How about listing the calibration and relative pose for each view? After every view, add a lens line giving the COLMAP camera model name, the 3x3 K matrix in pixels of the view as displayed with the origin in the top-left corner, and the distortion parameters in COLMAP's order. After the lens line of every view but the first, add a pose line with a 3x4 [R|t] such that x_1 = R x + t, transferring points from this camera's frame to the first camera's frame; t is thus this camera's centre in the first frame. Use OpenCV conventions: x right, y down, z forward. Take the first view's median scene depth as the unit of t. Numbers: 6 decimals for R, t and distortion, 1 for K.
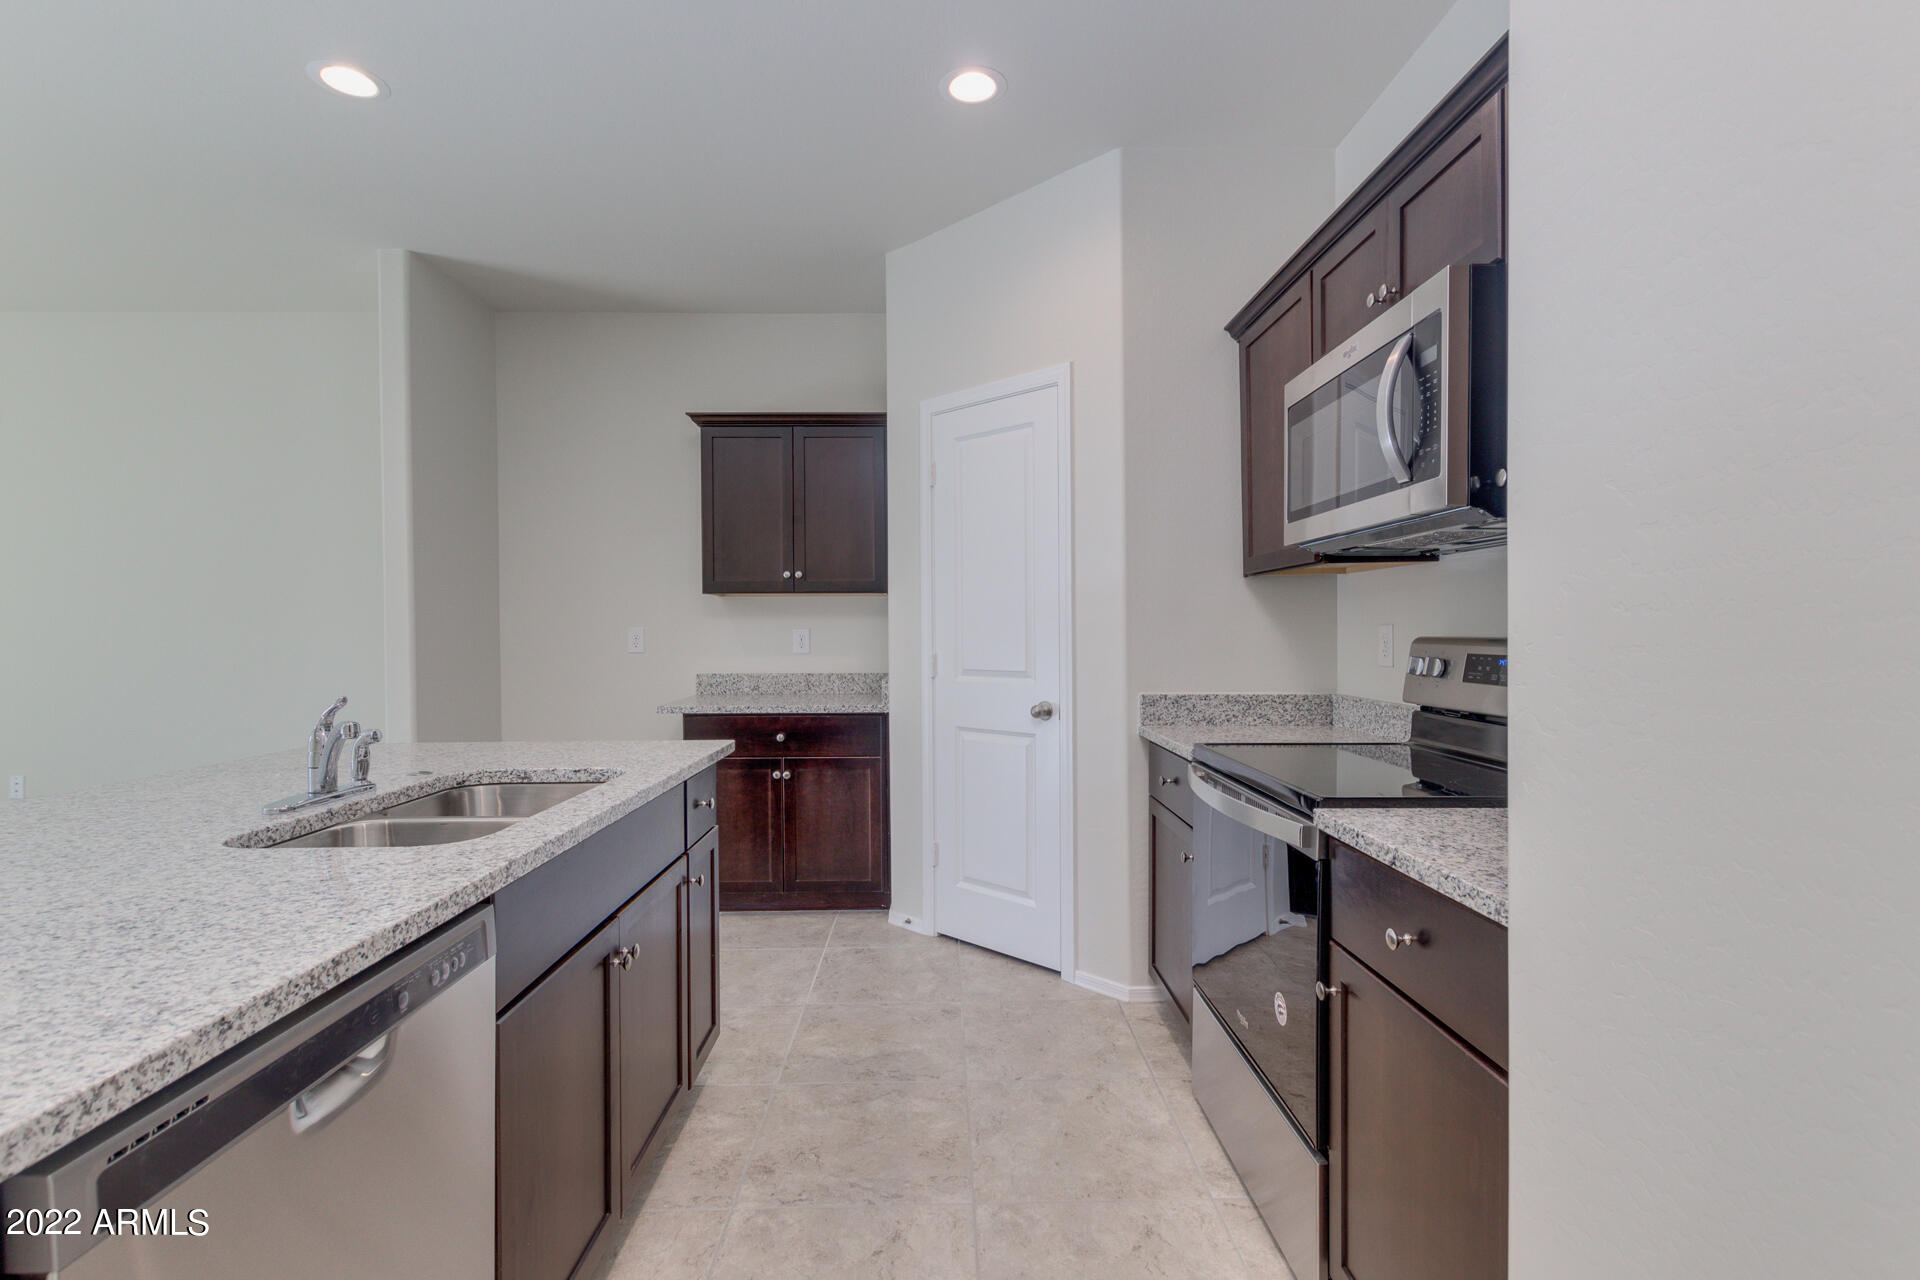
lens RADIAL K [[882.5, 0, 953.3], [0, 882.5, 642.0], [0, 0, 1]] dist [0.007494, -0.001590]
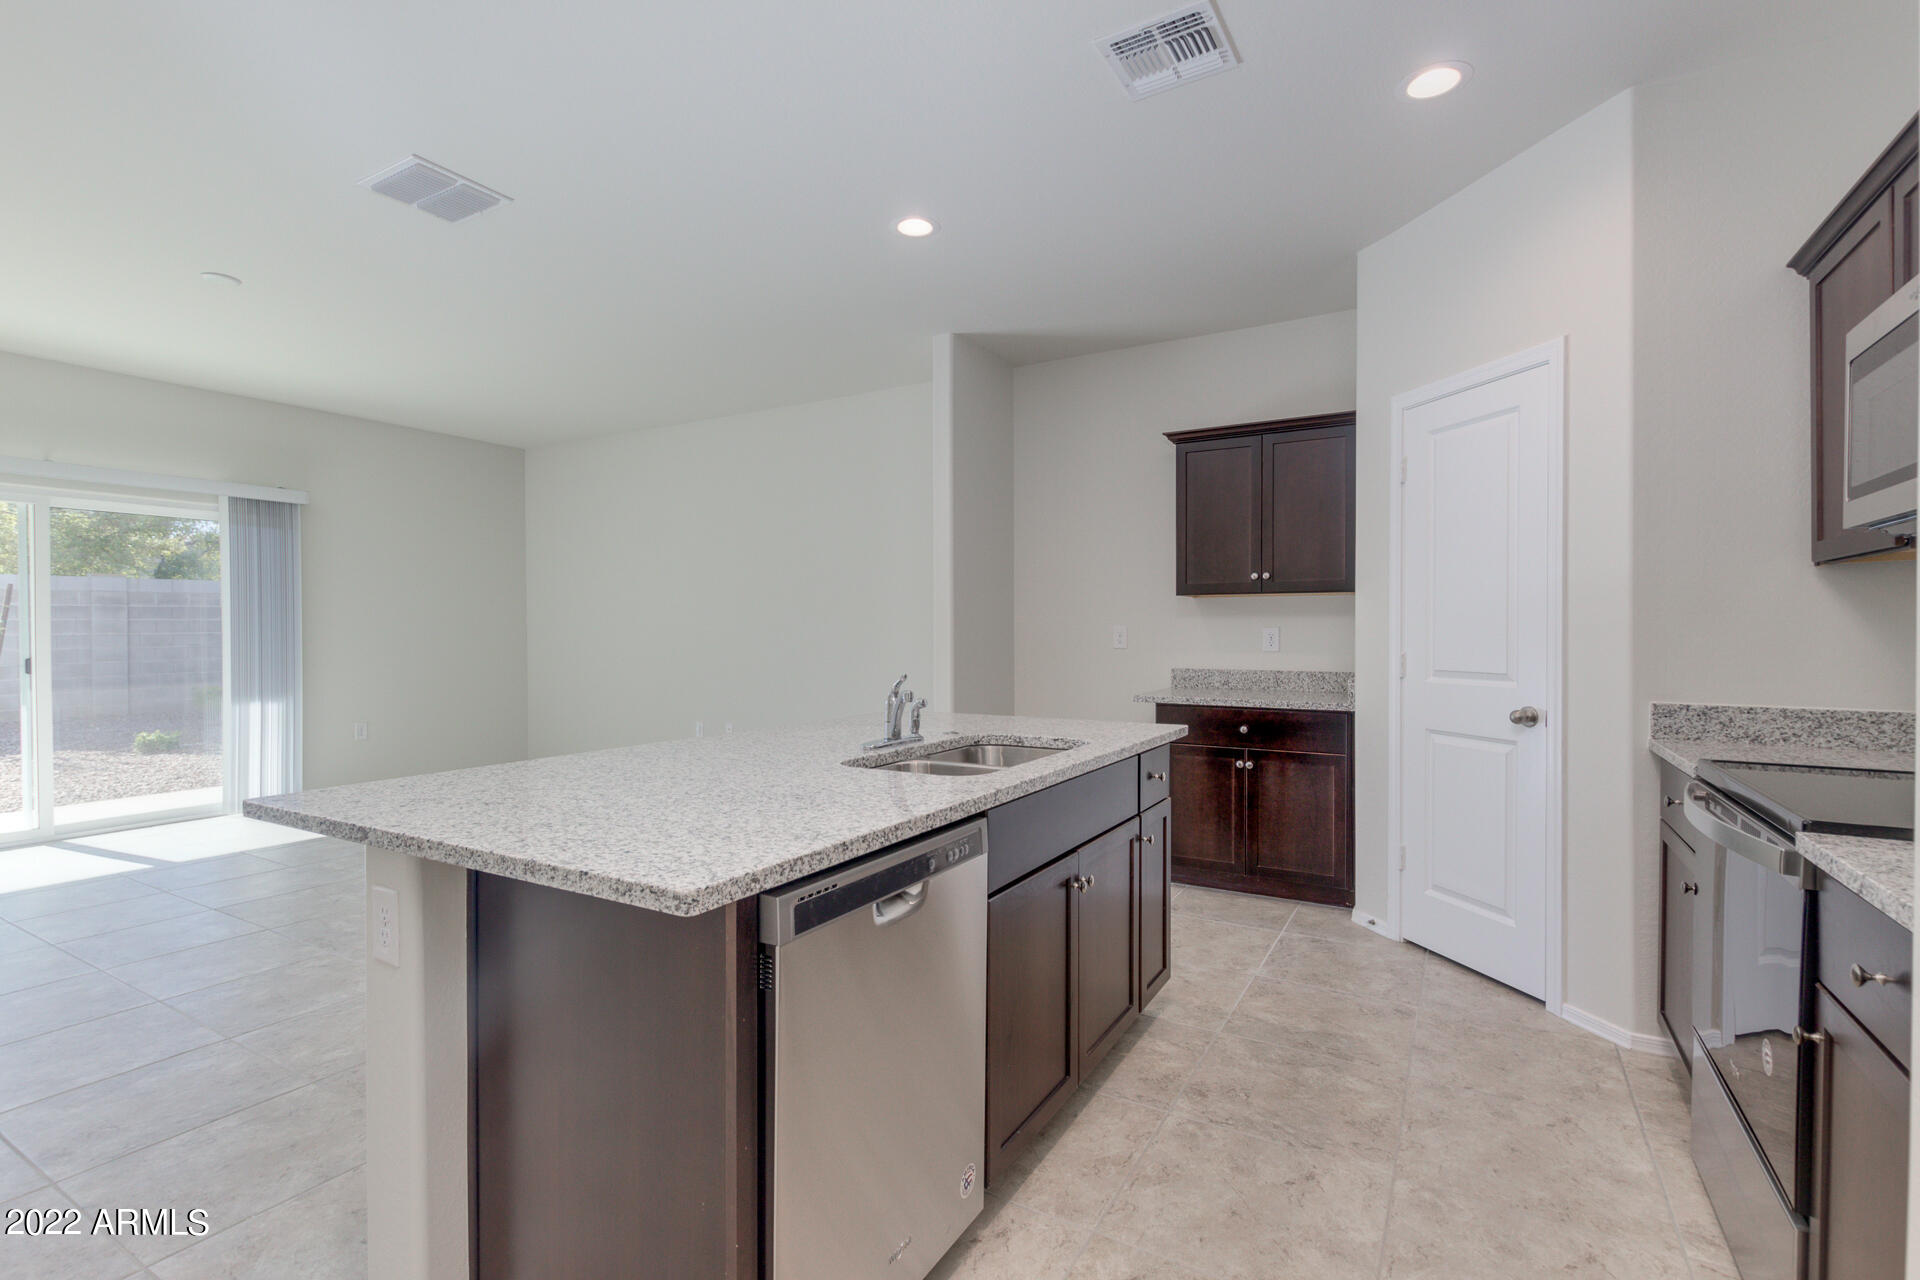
lens RADIAL K [[872.6, 0, 960.0], [0, 872.6, 640.0], [0, 0, 1]] dist [0.001650, -0.000198]
pose [[0.853941, 0.010085, -0.520272, 0.082948], [-0.010096, 0.999945, 0.002812, 0.000907], [0.520272, 0.002852, 0.853996, -0.110108]]
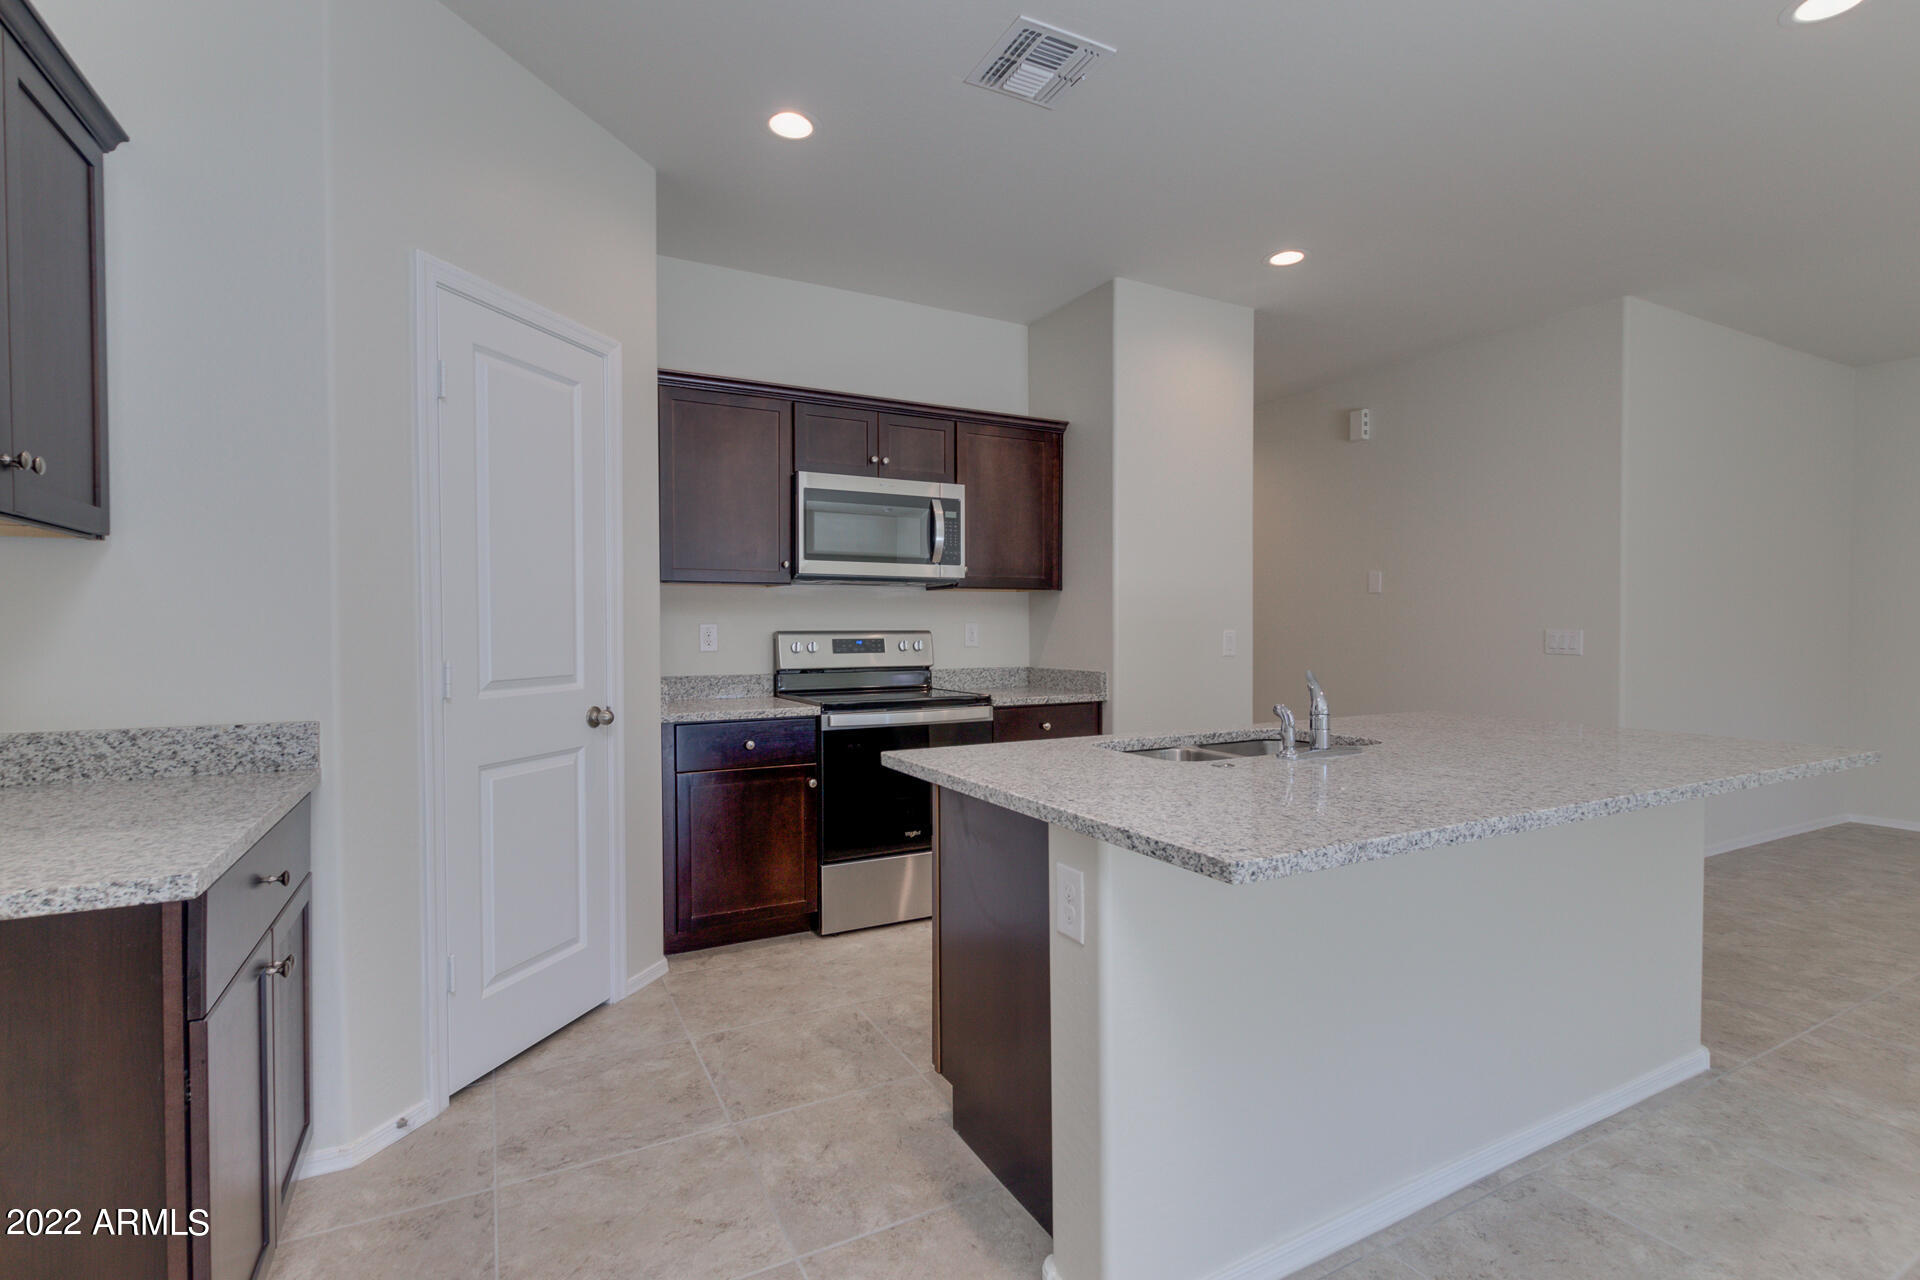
lens RADIAL K [[882.5, 0, 953.3], [0, 882.5, 642.0], [0, 0, 1]] dist [0.007494, -0.001590]
pose [[-0.450160, -0.006257, 0.892926, -1.002332], [0.016483, 0.999747, 0.015315, -0.004996], [-0.892796, 0.021612, -0.449943, 1.272386]]
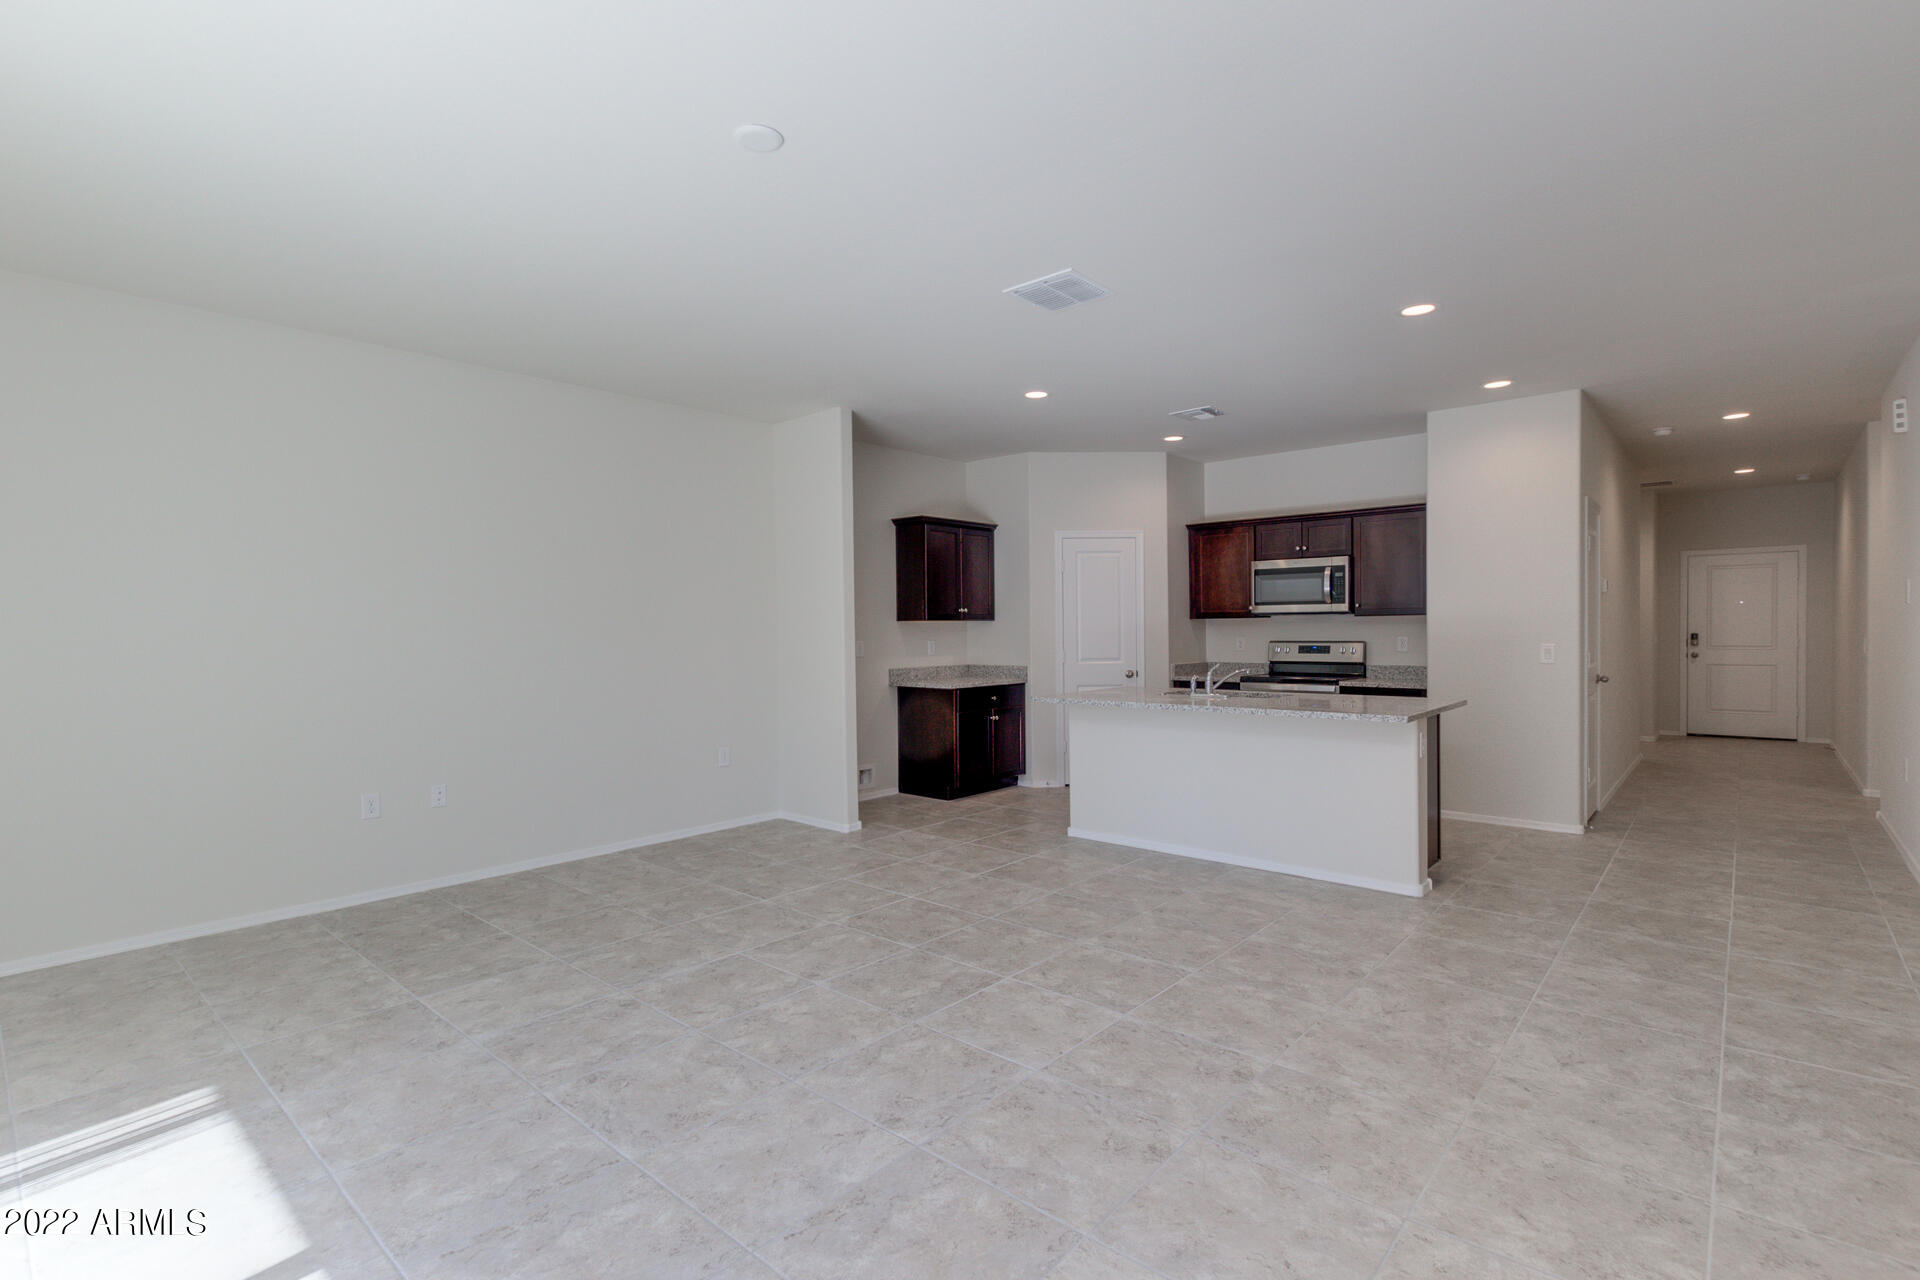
lens RADIAL K [[882.5, 0, 953.3], [0, 882.5, 642.0], [0, 0, 1]] dist [0.007494, -0.001590]
pose [[0.680886, -0.013083, 0.732273, -2.312080], [0.015819, 0.999870, 0.003155, -0.027152], [-0.732219, 0.009436, 0.681004, -0.320033]]
